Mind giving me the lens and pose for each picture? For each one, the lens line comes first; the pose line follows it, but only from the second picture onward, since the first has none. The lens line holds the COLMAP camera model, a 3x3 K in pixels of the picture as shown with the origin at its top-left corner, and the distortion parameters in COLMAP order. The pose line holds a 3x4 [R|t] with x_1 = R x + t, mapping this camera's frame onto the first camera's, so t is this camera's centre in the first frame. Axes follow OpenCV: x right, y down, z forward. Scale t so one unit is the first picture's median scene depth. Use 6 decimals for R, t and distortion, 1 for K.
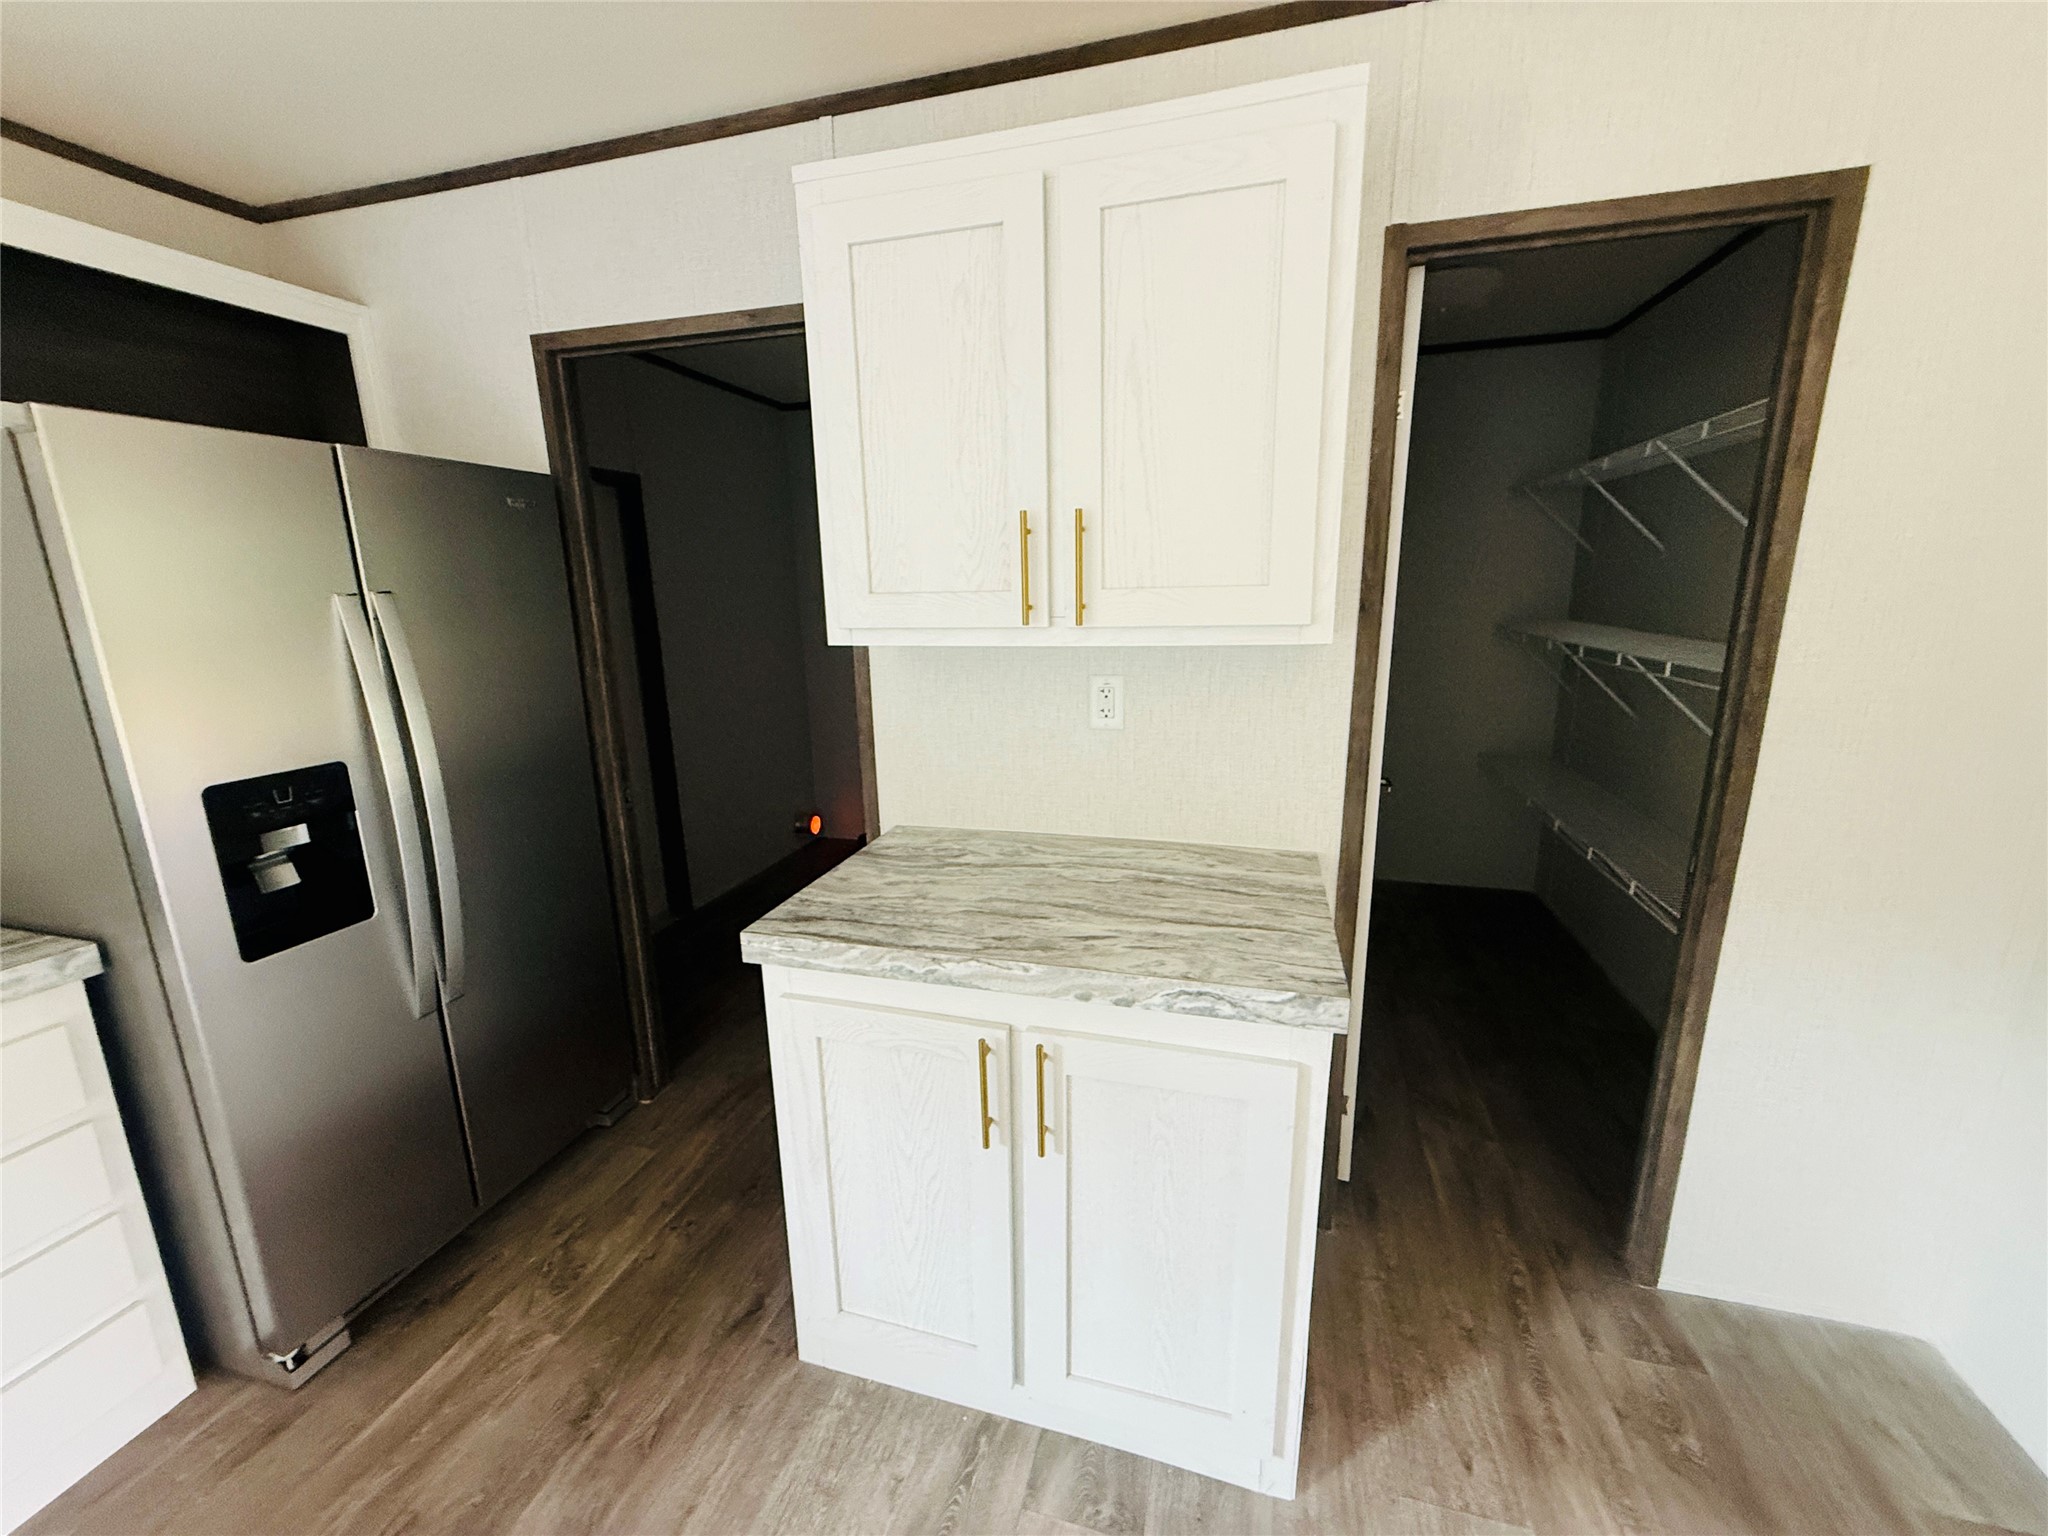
lens RADIAL K [[809.1, 0, 1021.1], [0, 809.1, 770.3], [0, 0, 1]] dist [-0.001324, 0.000045]
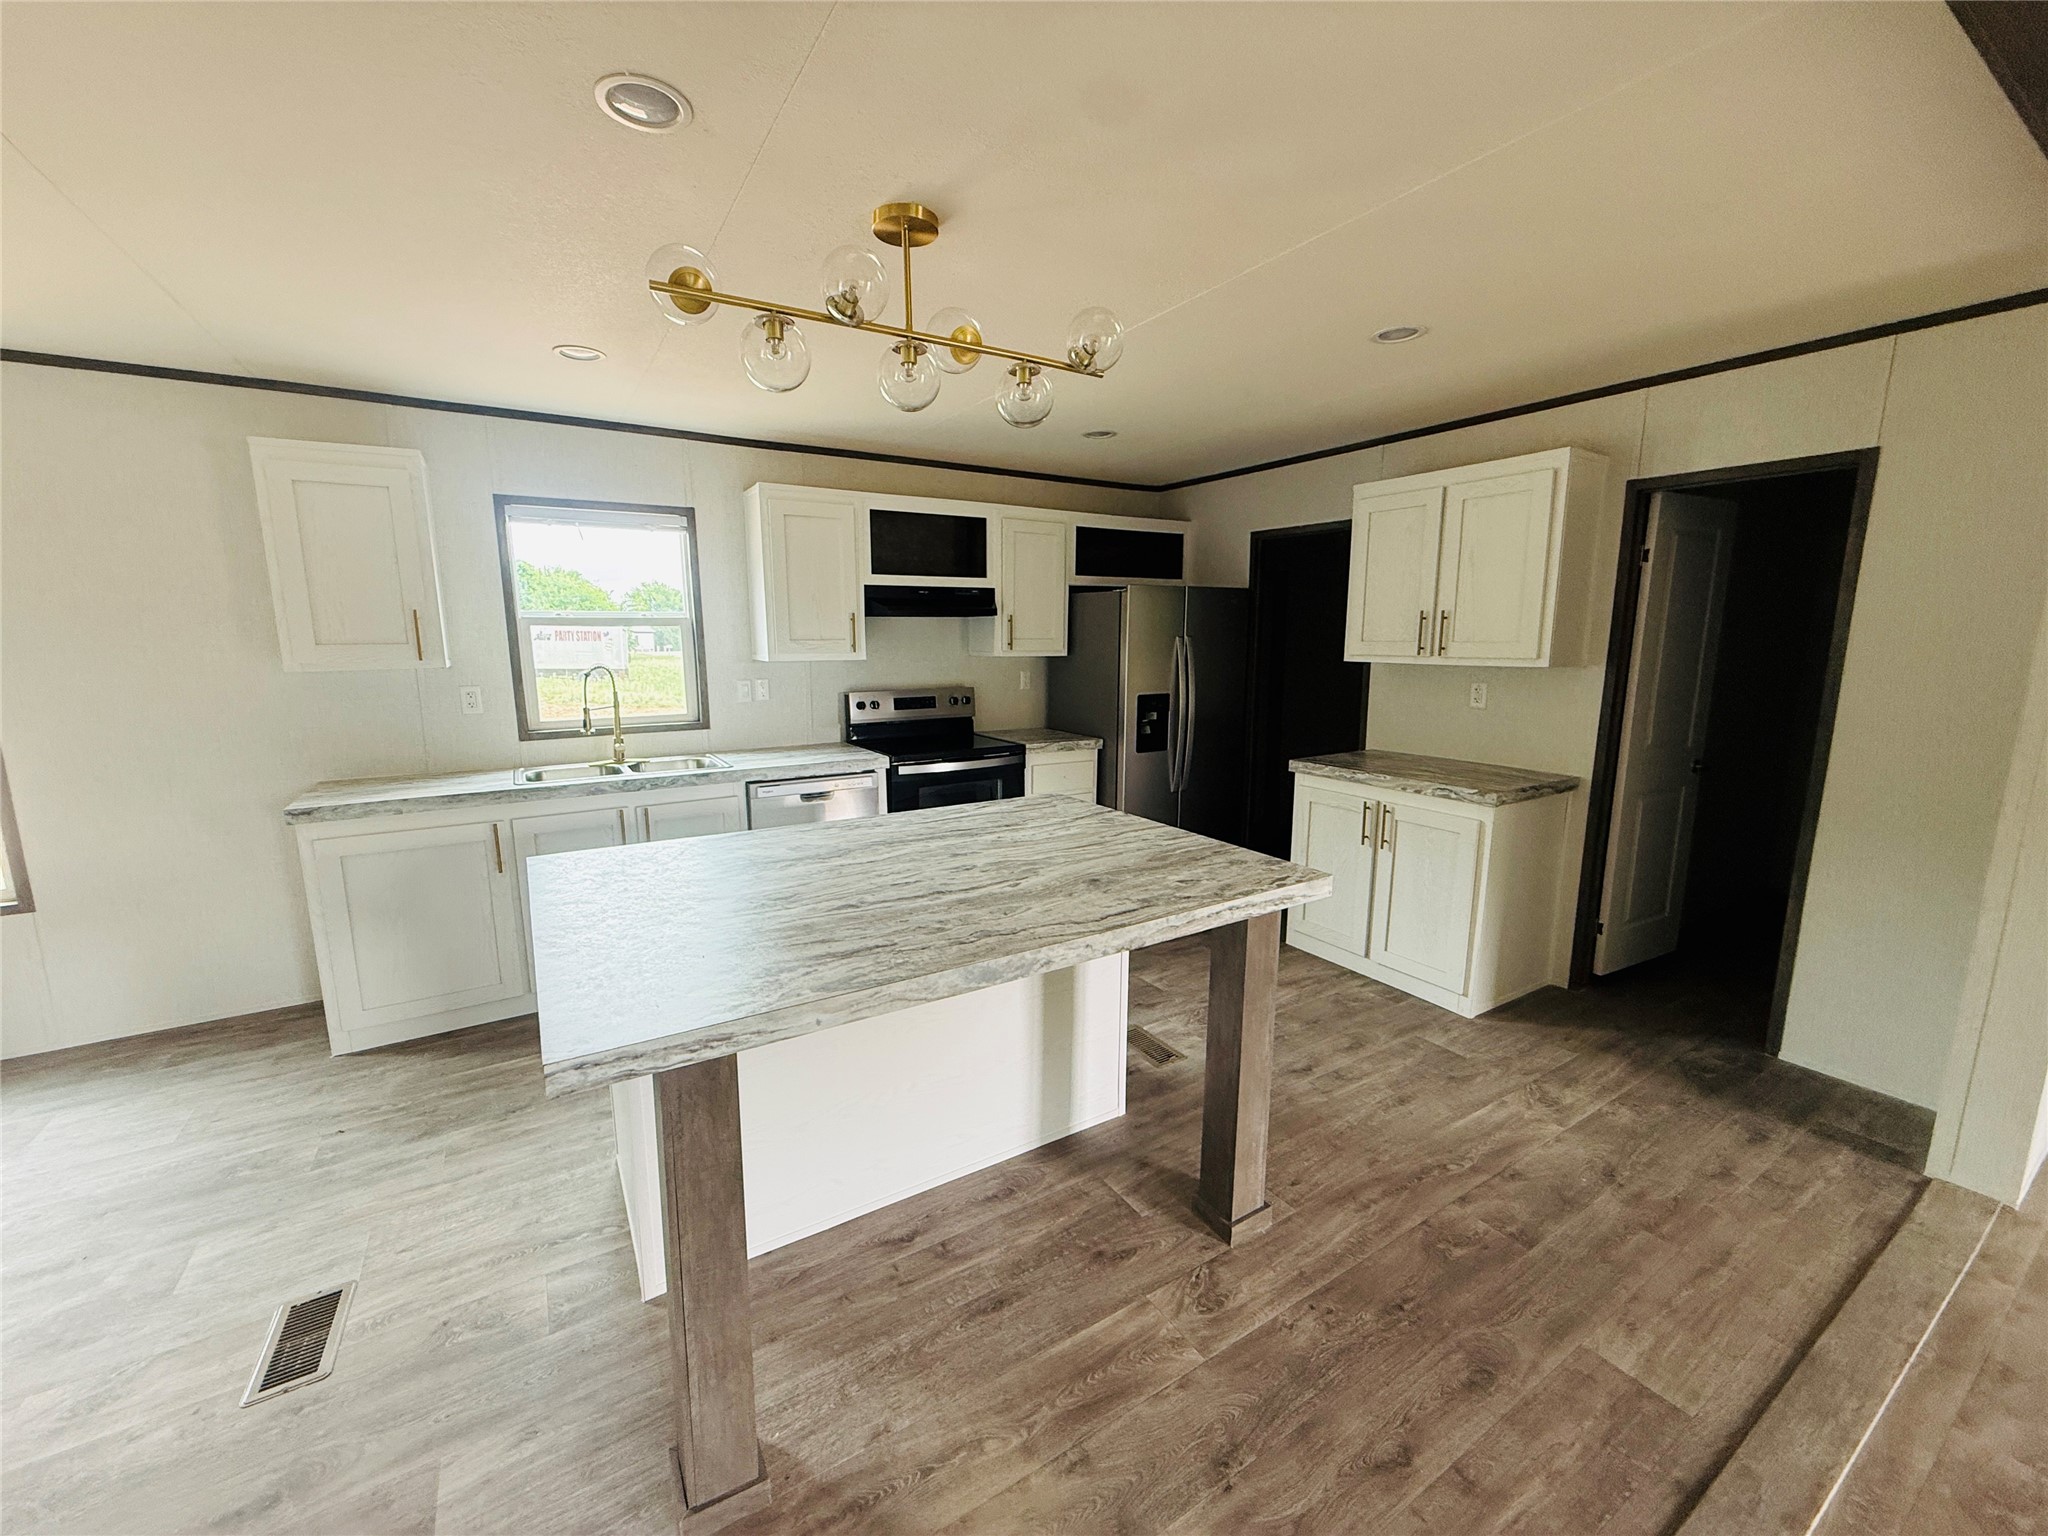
lens RADIAL K [[809.1, 0, 1021.1], [0, 809.1, 770.3], [0, 0, 1]] dist [-0.001324, 0.000045]
pose [[0.738478, 0.128729, -0.661875, 0.783025], [-0.161003, 0.986877, 0.012302, 0.332346], [0.654773, 0.097480, 0.749513, -1.615334]]
